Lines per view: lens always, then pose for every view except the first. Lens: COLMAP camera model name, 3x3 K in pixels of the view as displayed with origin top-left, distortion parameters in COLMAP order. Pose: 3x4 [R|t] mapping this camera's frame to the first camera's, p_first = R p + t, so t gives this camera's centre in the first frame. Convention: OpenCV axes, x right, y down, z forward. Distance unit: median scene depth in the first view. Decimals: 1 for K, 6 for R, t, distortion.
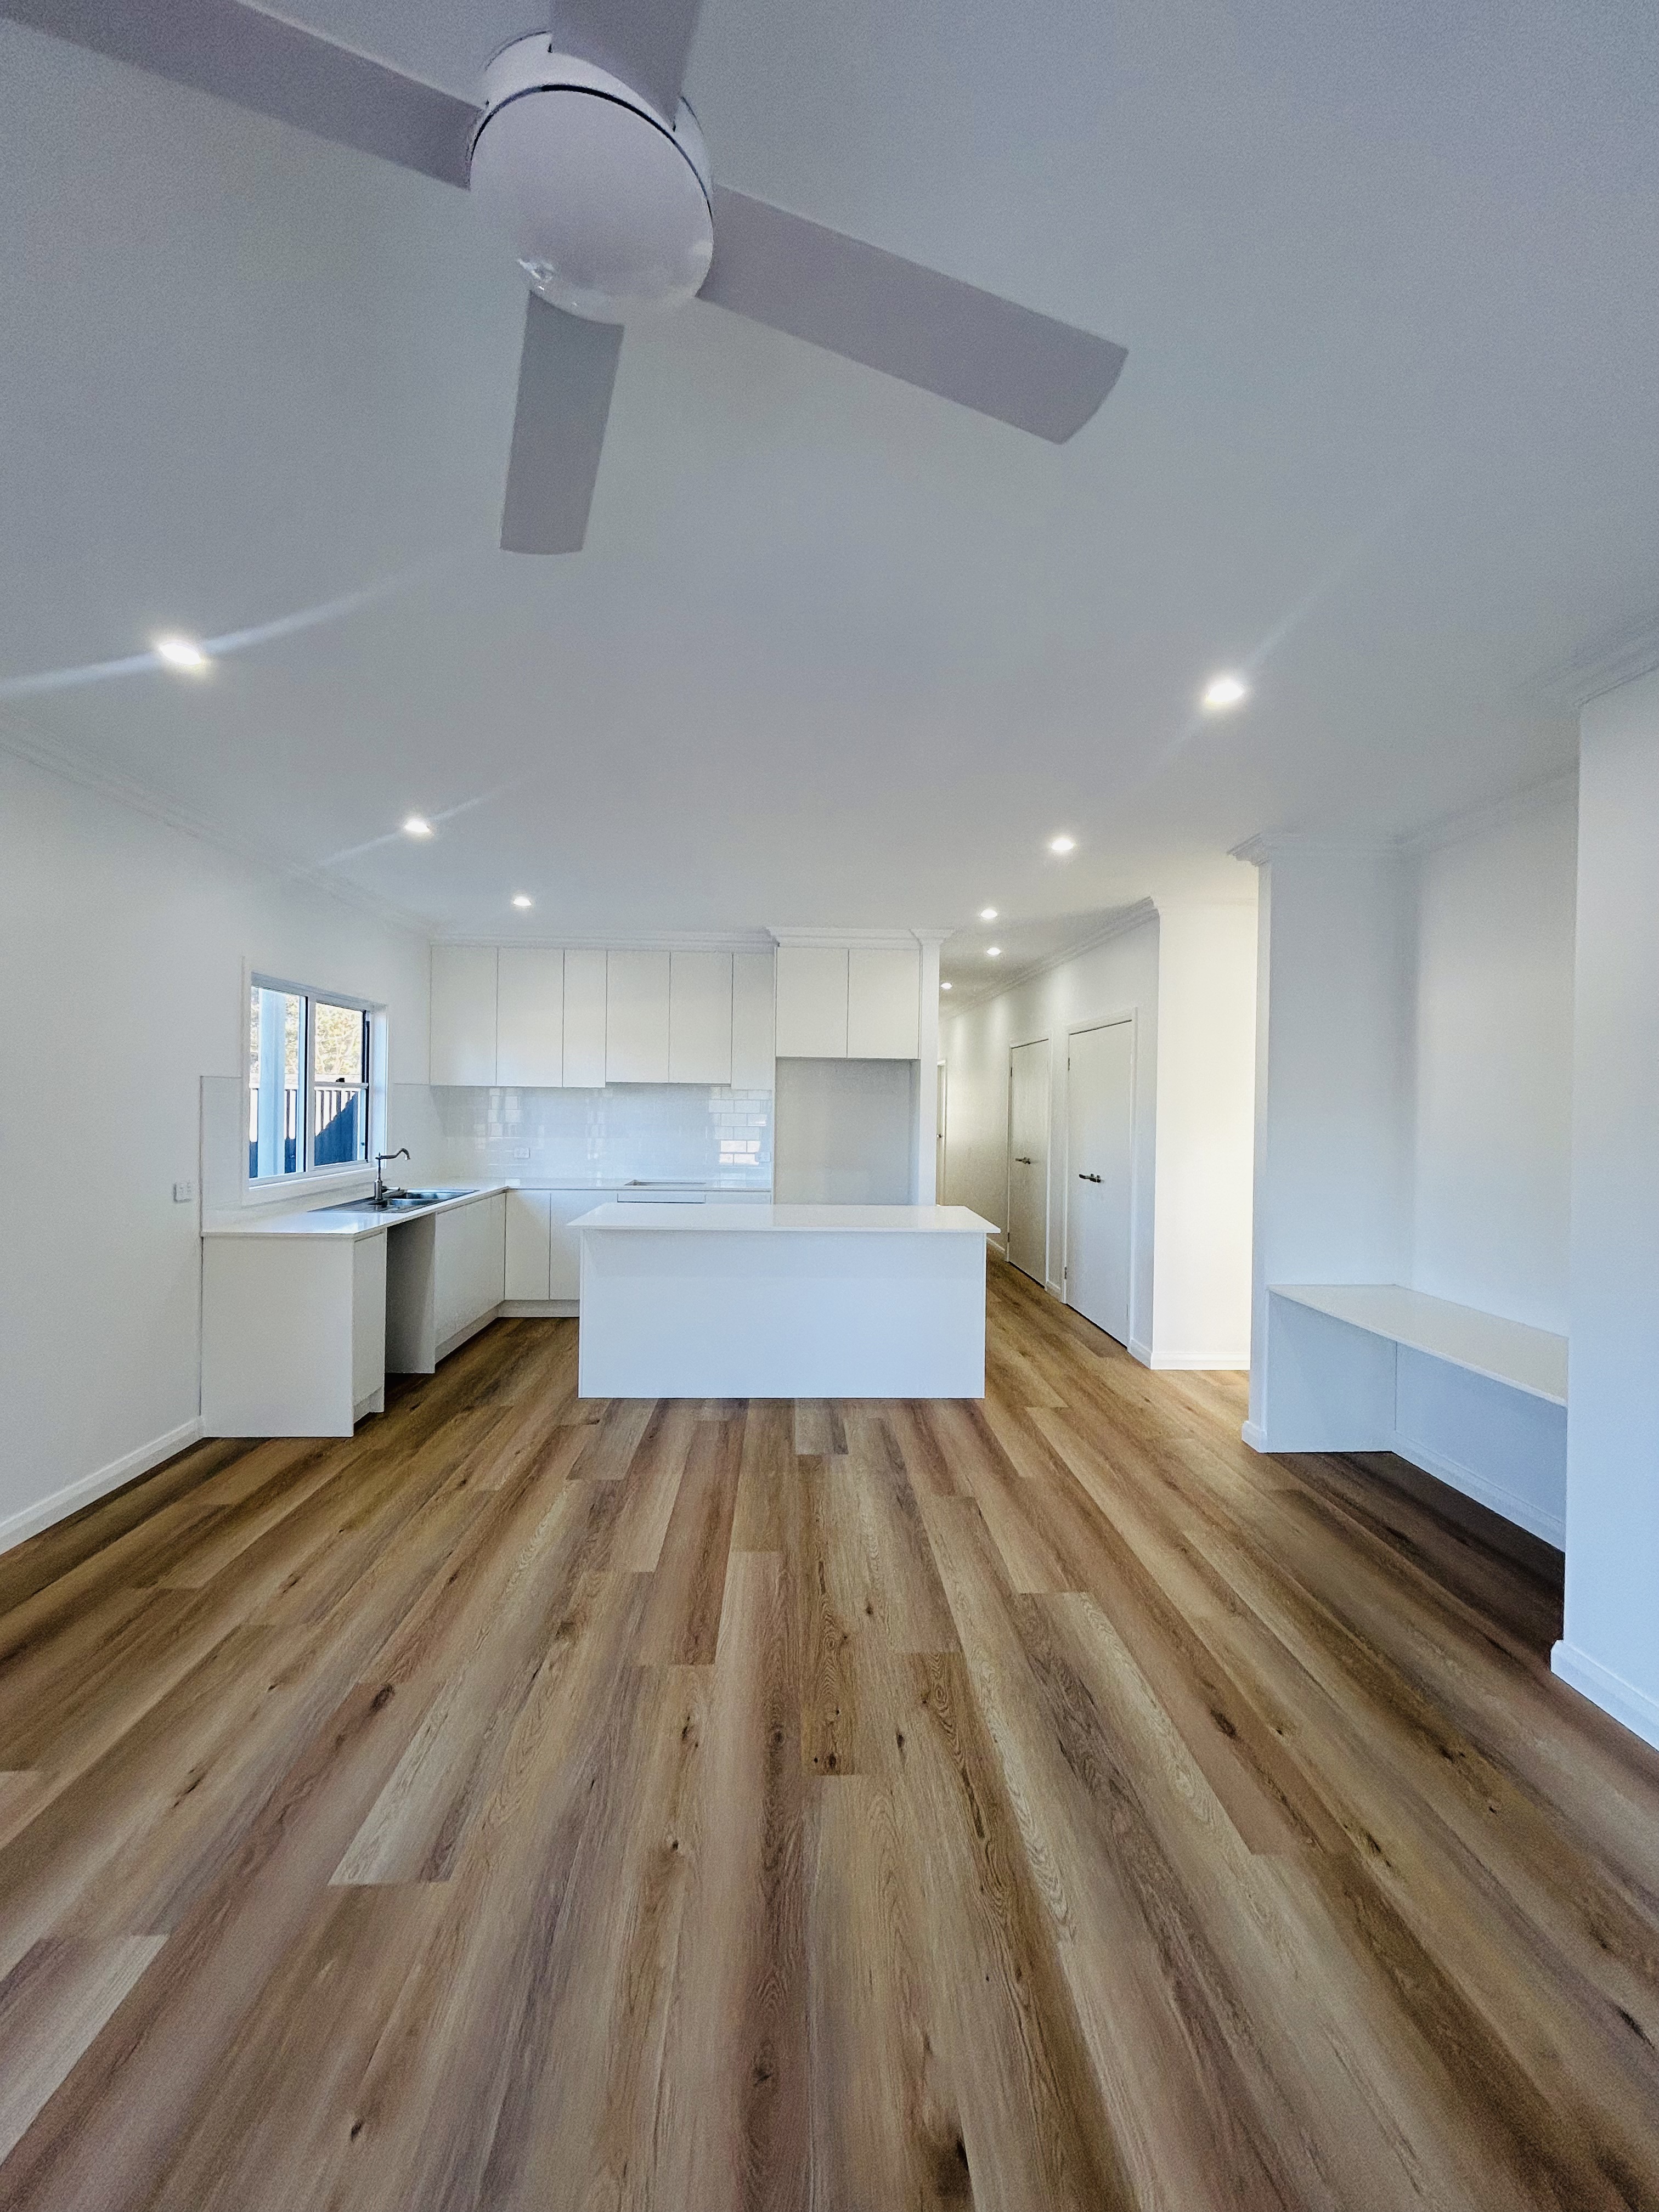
lens RADIAL K [[888.2, 0, 829.5], [0, 888.2, 1106.0], [0, 0, 1]] dist [-0.028891, 0.000015]
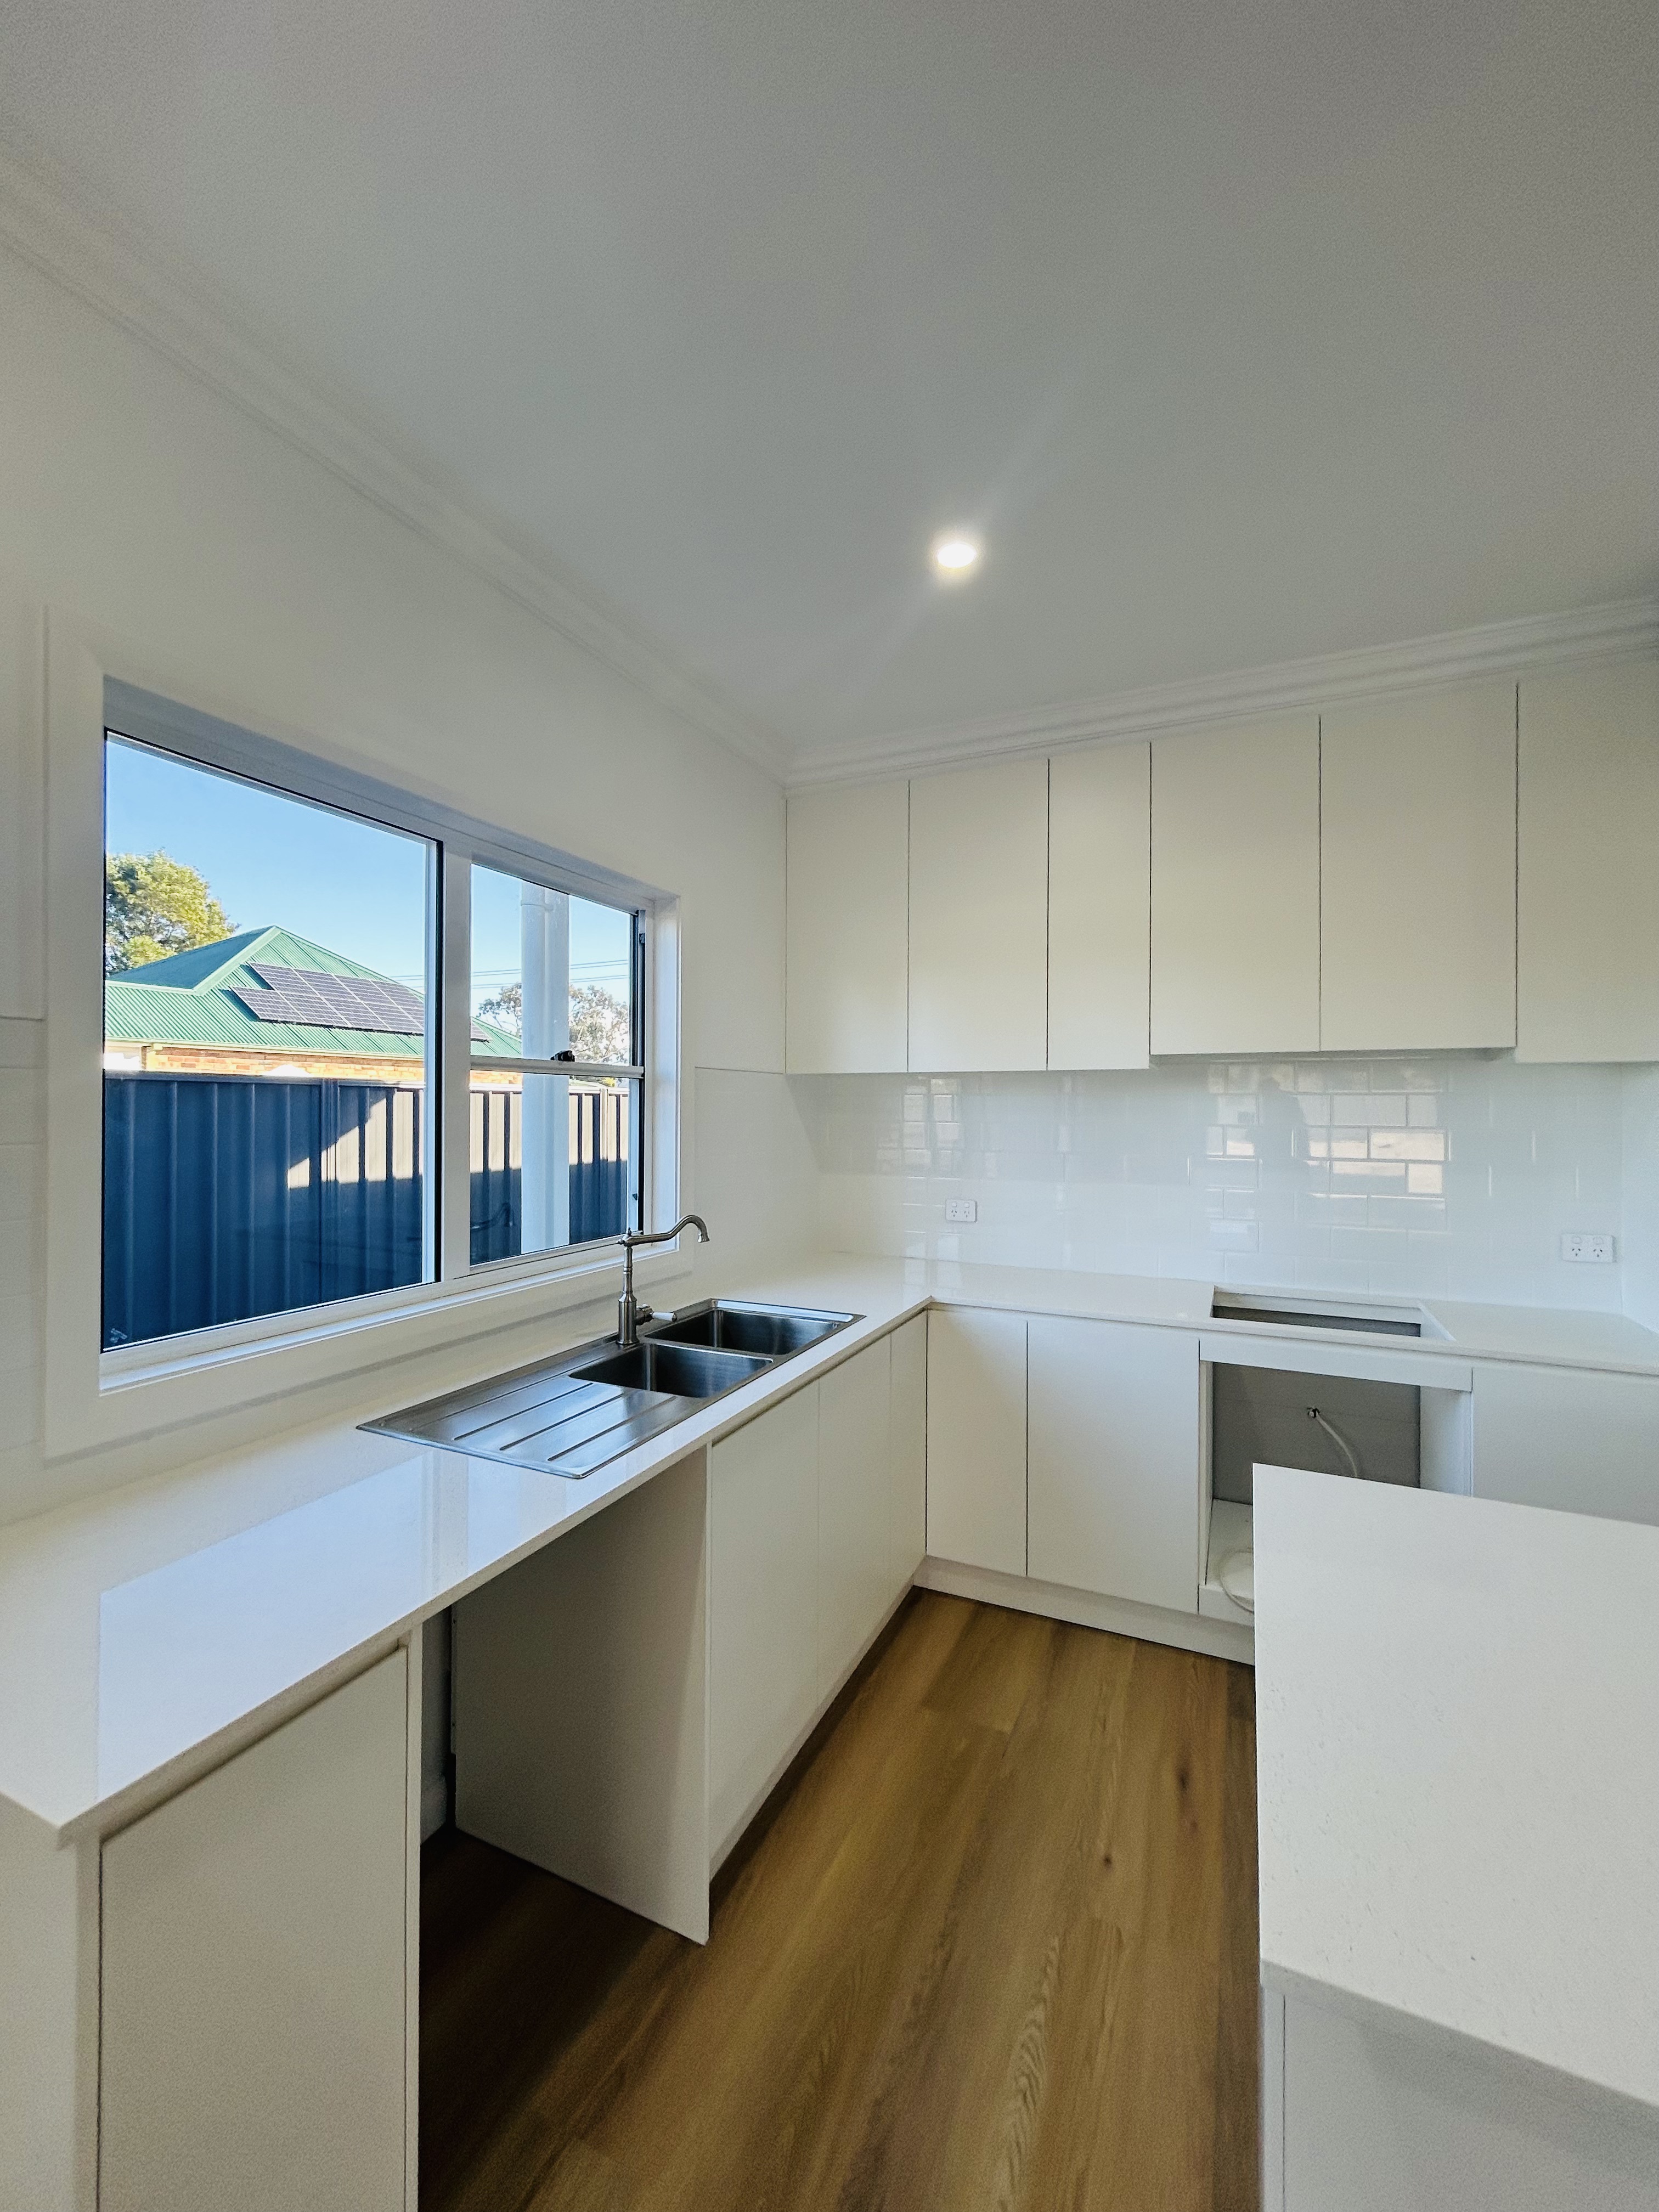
lens RADIAL K [[888.2, 0, 829.5], [0, 888.2, 1106.0], [0, 0, 1]] dist [-0.028891, 0.000015]
pose [[0.890577, -0.010887, -0.454702, -0.222986], [0.004045, 0.999864, -0.016016, 0.002784], [0.454814, 0.012424, 0.890500, 0.626220]]
